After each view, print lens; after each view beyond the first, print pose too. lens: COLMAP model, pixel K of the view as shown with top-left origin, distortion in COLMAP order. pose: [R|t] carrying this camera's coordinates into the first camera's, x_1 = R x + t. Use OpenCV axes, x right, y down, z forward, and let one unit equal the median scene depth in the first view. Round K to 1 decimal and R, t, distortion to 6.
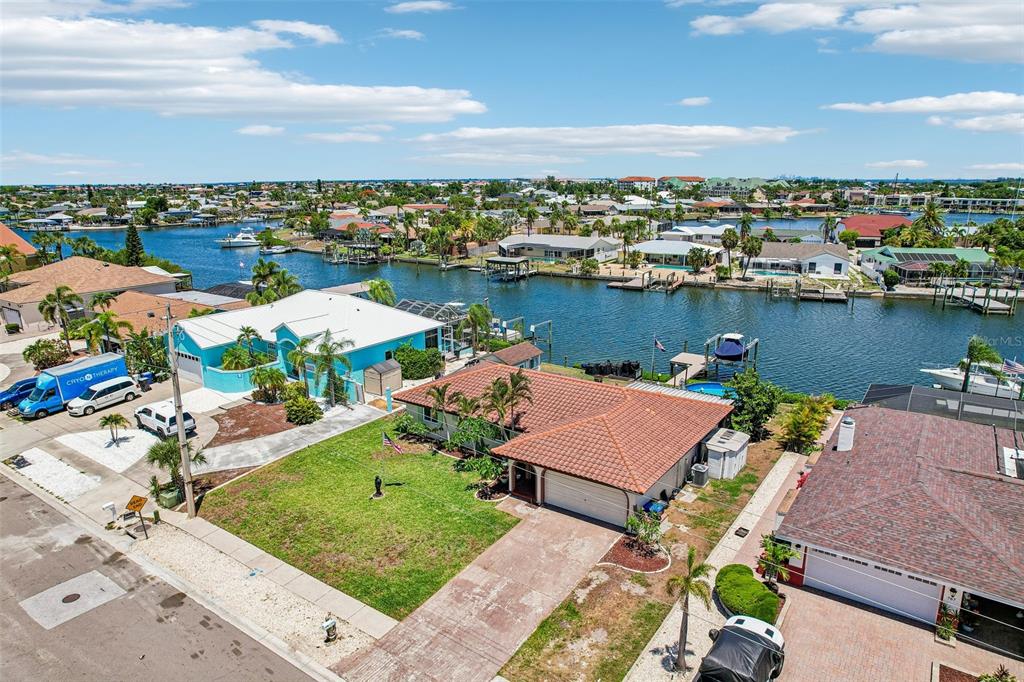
lens RADIAL K [[654.6, 0, 513.2], [0, 654.6, 328.4], [0, 0, 1]] dist [-0.066858, 0.062489]
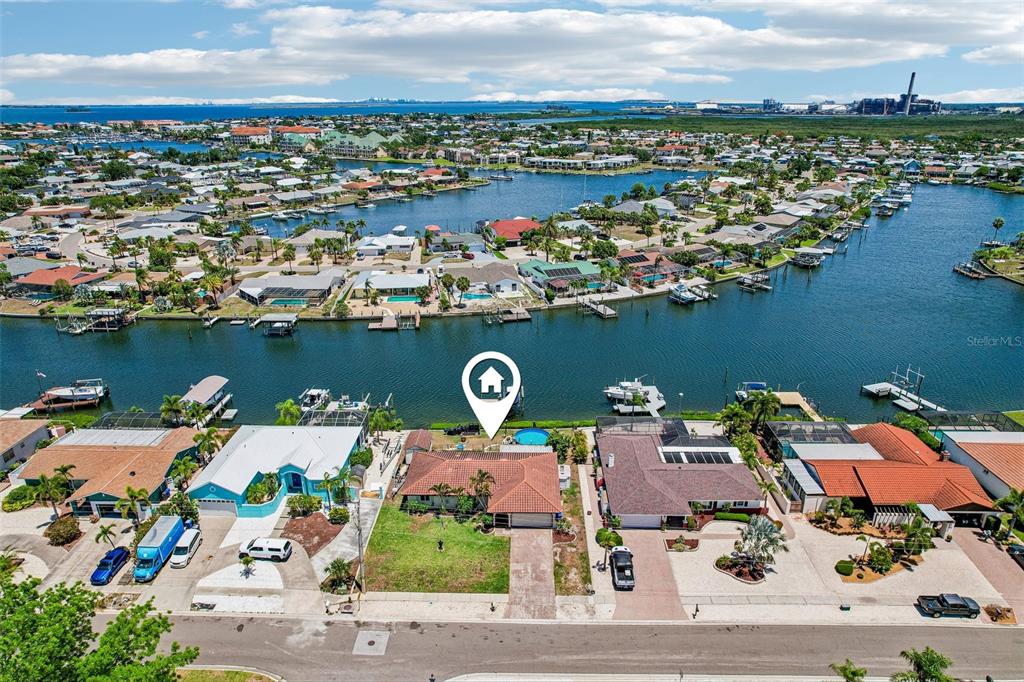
lens RADIAL K [[655.9, 0, 513.1], [0, 655.9, 345.8], [0, 0, 1]] dist [-0.071784, 0.061712]
pose [[0.831382, -0.193709, 0.520846, -1.026970], [0.120760, 0.977857, 0.170918, -0.746427], [-0.542421, -0.079201, 0.836365, -0.864323]]
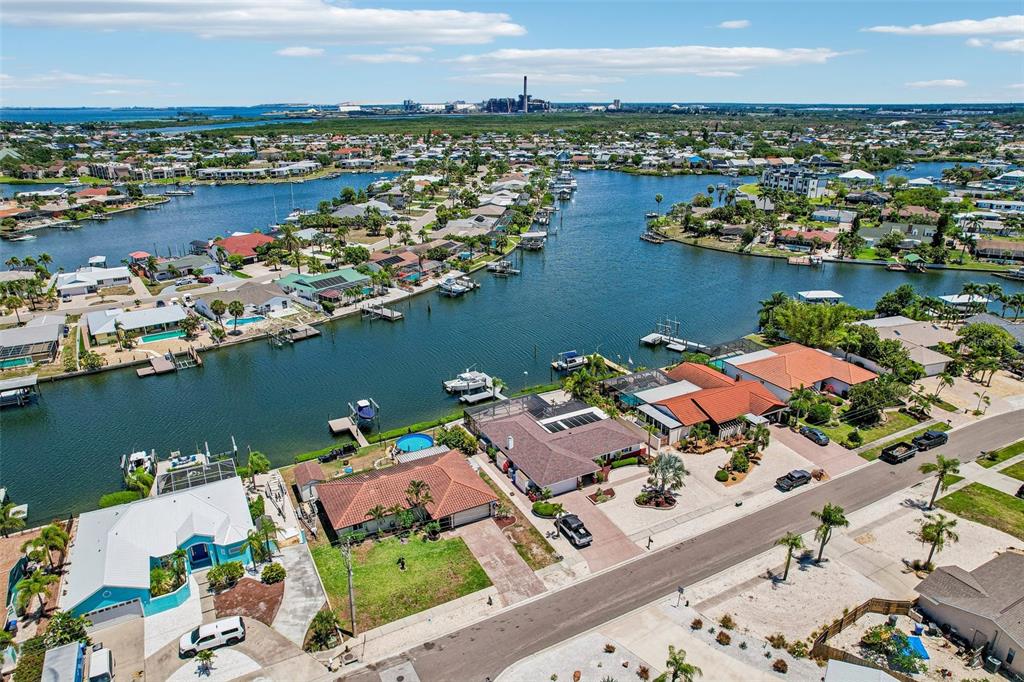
lens RADIAL K [[655.9, 0, 513.1], [0, 655.9, 345.8], [0, 0, 1]] dist [-0.071784, 0.061712]
pose [[0.450344, -0.311418, 0.836785, -1.609810], [0.198955, 0.948639, 0.245971, -0.874686], [-0.870406, 0.055711, 0.489172, -0.342789]]
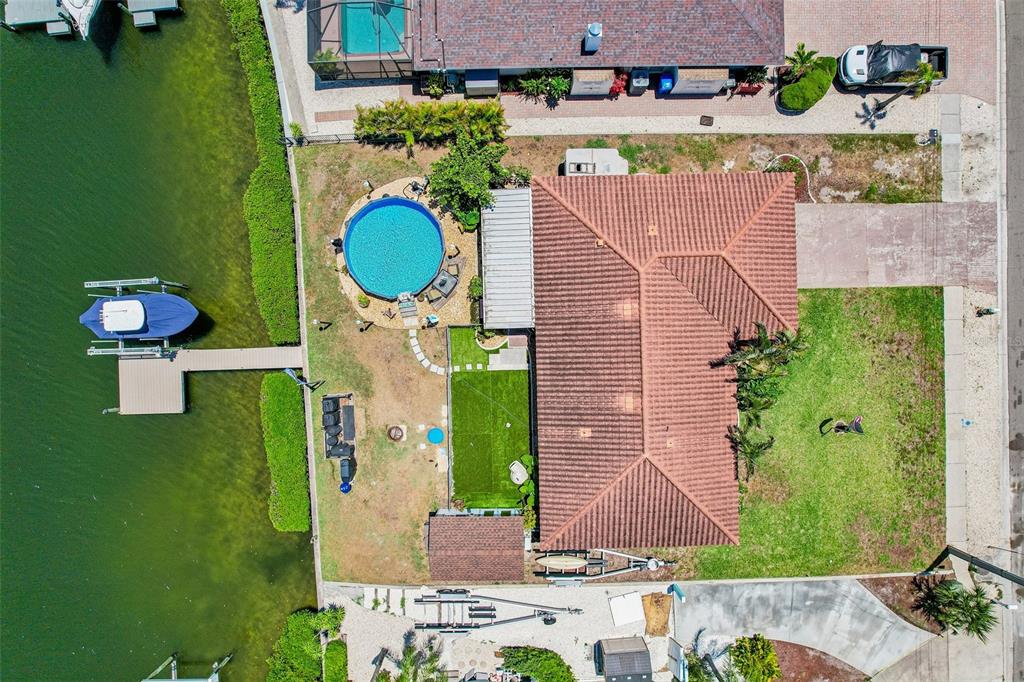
lens RADIAL K [[655.9, 0, 513.1], [0, 655.9, 345.8], [0, 0, 1]] dist [-0.071784, 0.061712]
pose [[-0.593149, -0.804950, -0.015165, 0.235878], [0.176434, -0.148343, 0.973070, -0.864062], [-0.785522, 0.574500, 0.230009, 1.152640]]
